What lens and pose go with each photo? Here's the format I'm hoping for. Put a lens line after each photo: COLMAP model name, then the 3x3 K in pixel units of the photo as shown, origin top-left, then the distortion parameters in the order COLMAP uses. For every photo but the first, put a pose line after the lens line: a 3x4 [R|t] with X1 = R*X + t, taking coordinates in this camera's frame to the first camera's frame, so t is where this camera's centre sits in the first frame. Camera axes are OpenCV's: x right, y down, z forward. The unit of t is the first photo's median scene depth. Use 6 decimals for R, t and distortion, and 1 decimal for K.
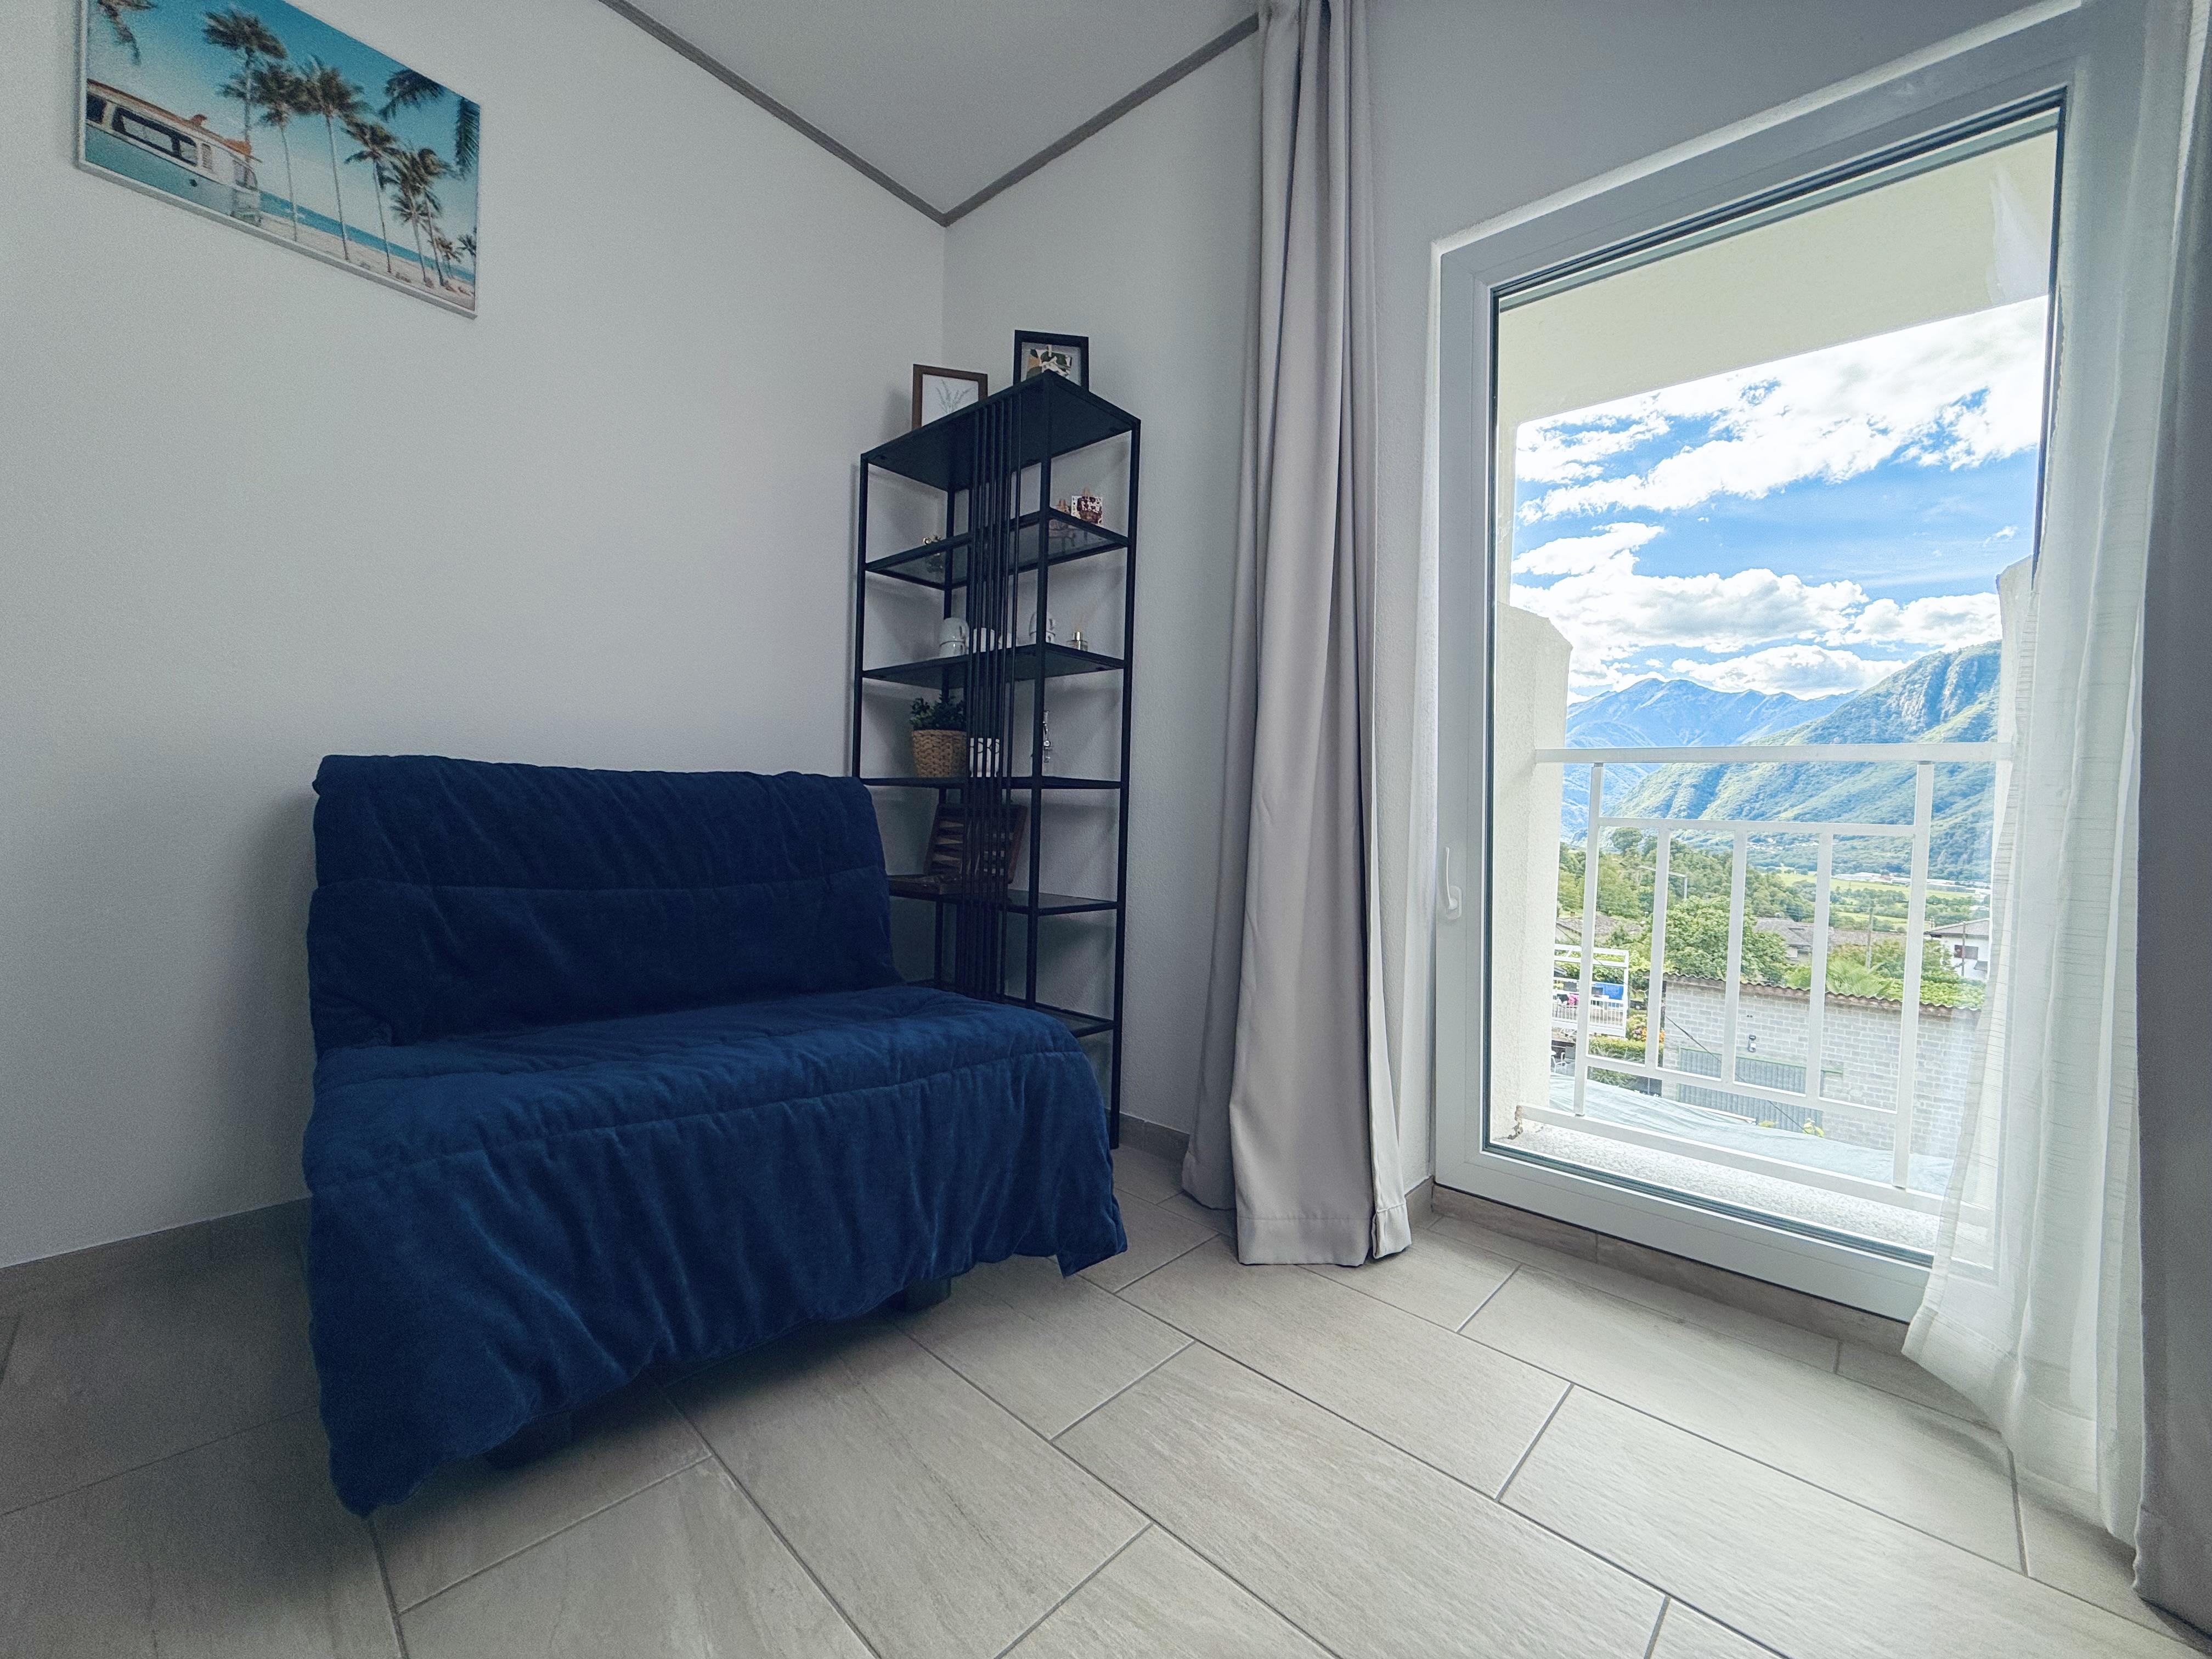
lens RADIAL K [[877.4, 0, 1106.9], [0, 877.4, 829.3], [0, 0, 1]] dist [-0.002656, 0.000491]
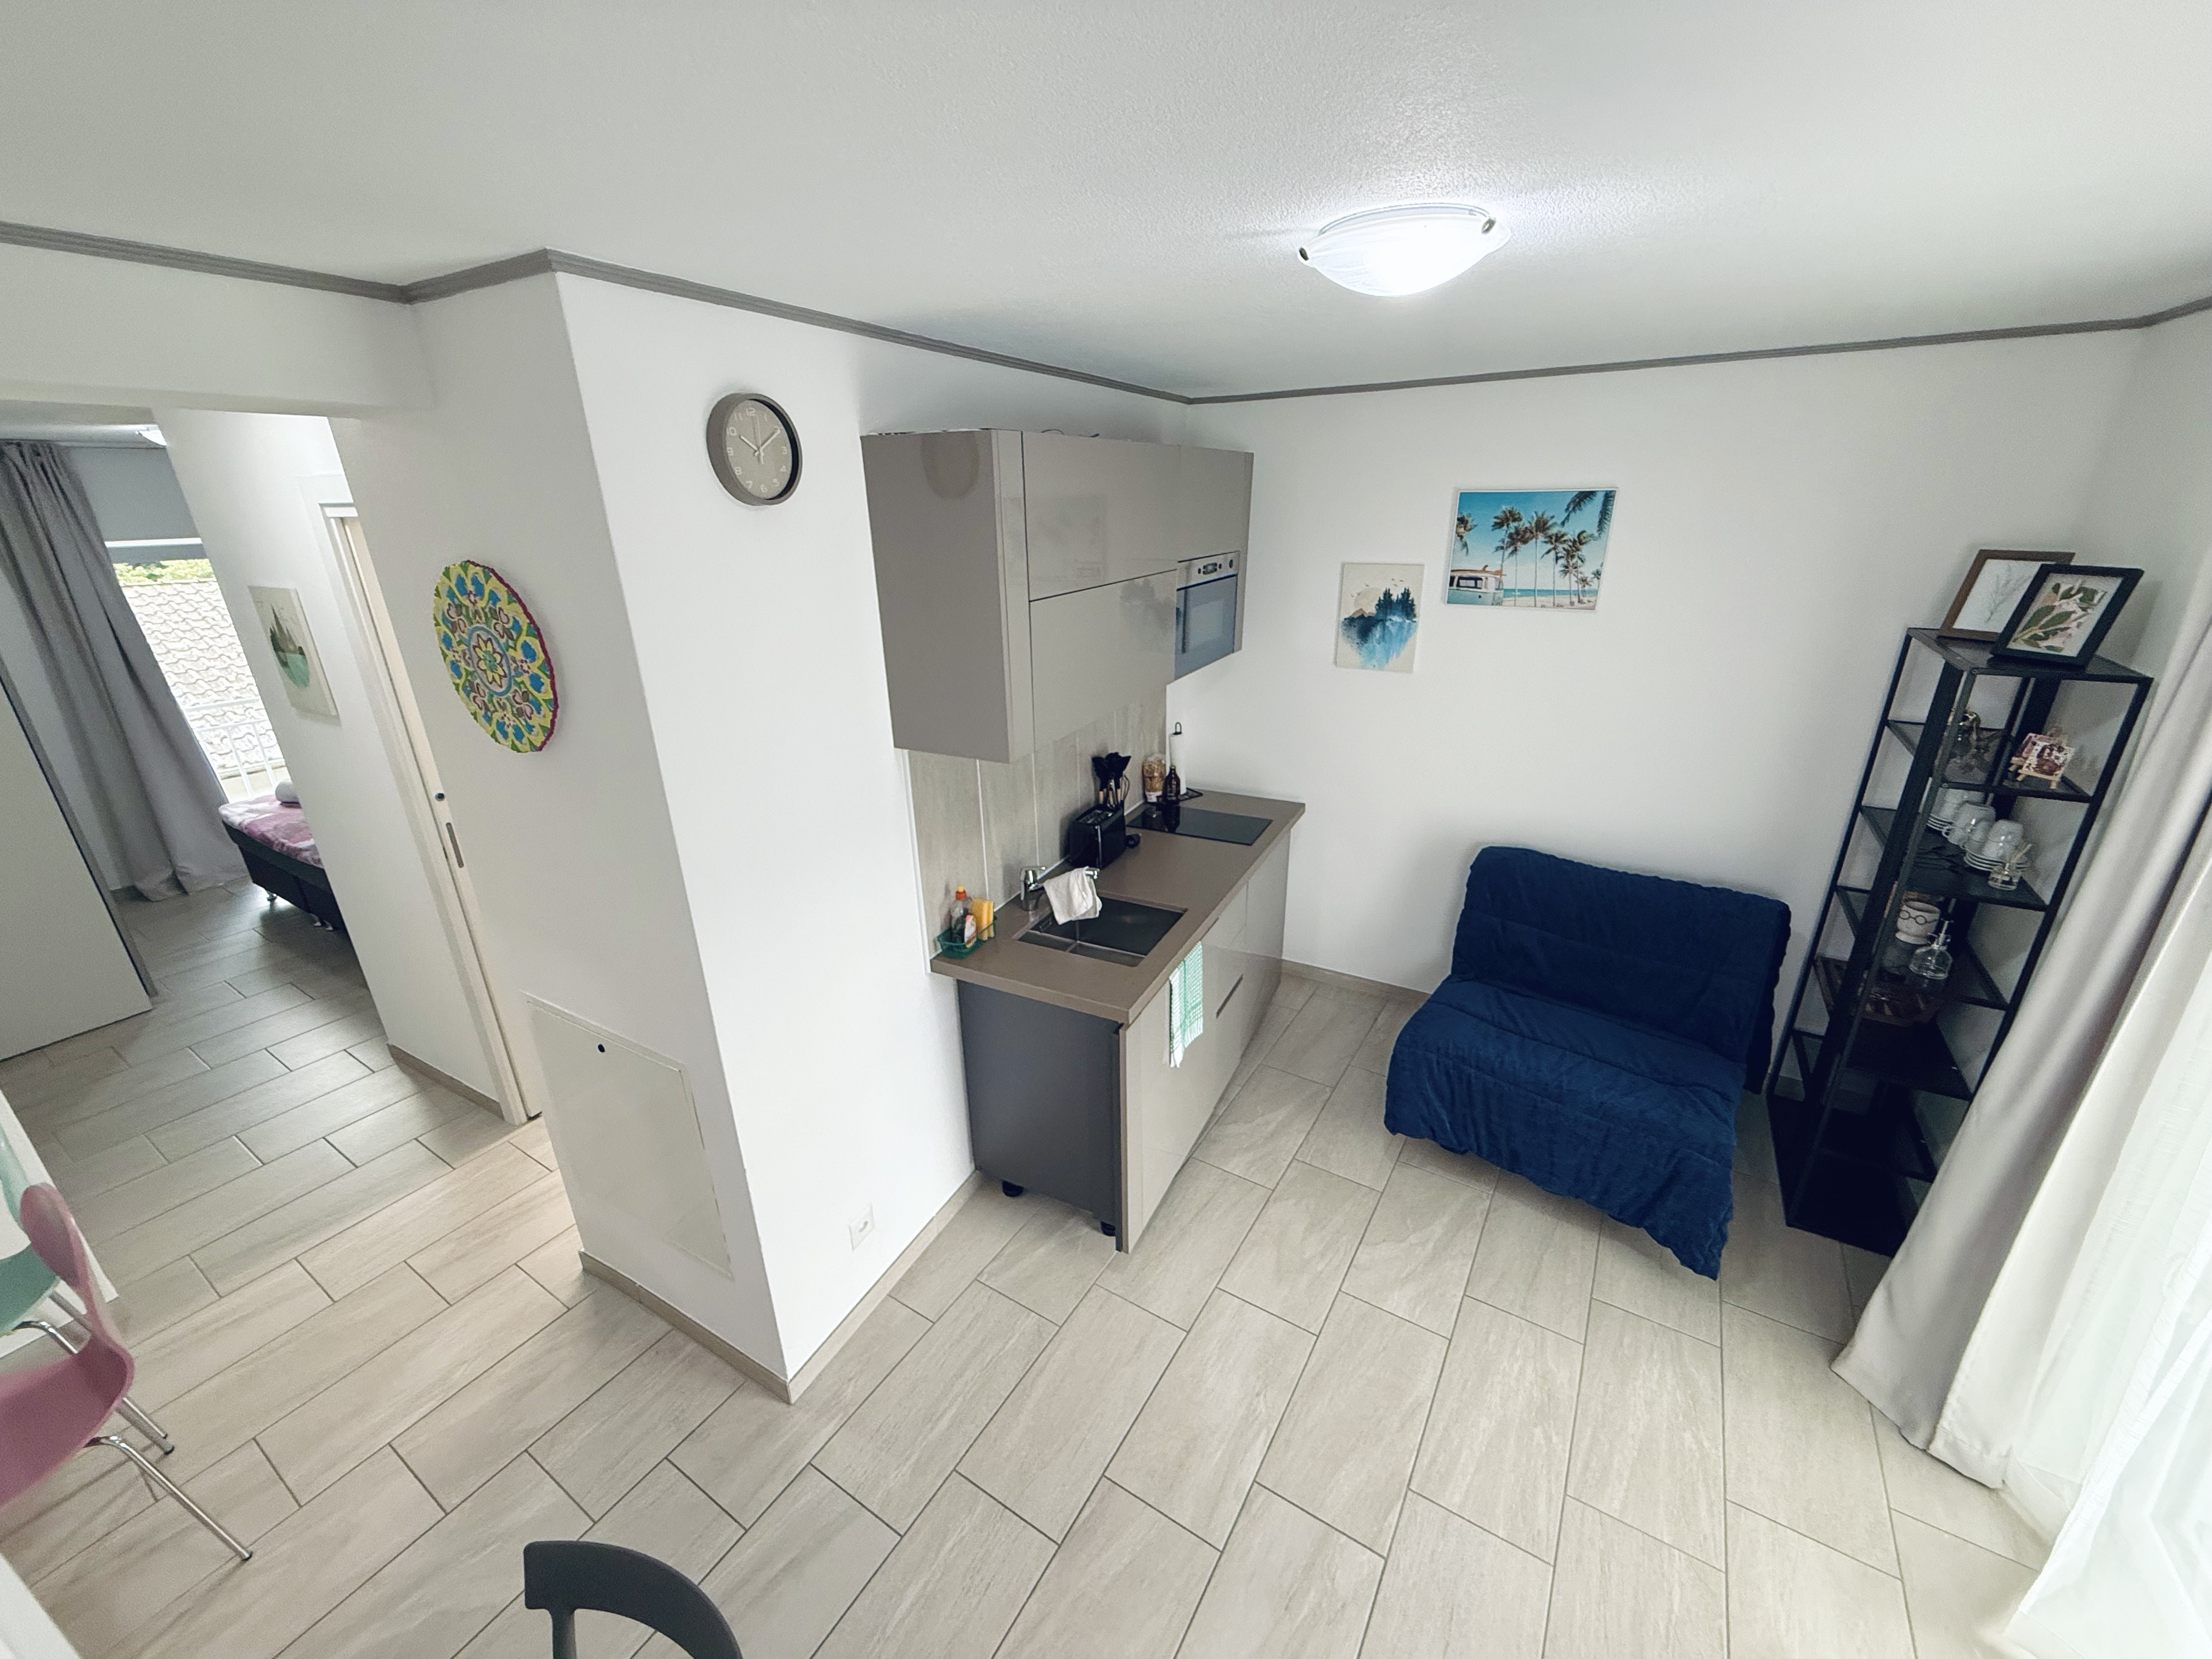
lens RADIAL K [[877.4, 0, 1099.8], [0, 877.4, 831.5], [0, 0, 1]] dist [-0.002656, 0.000491]
pose [[0.185066, 0.322195, -0.928408, 1.014983], [0.010339, 0.944036, 0.329680, -0.850232], [0.982672, -0.070612, 0.171378, -0.383783]]
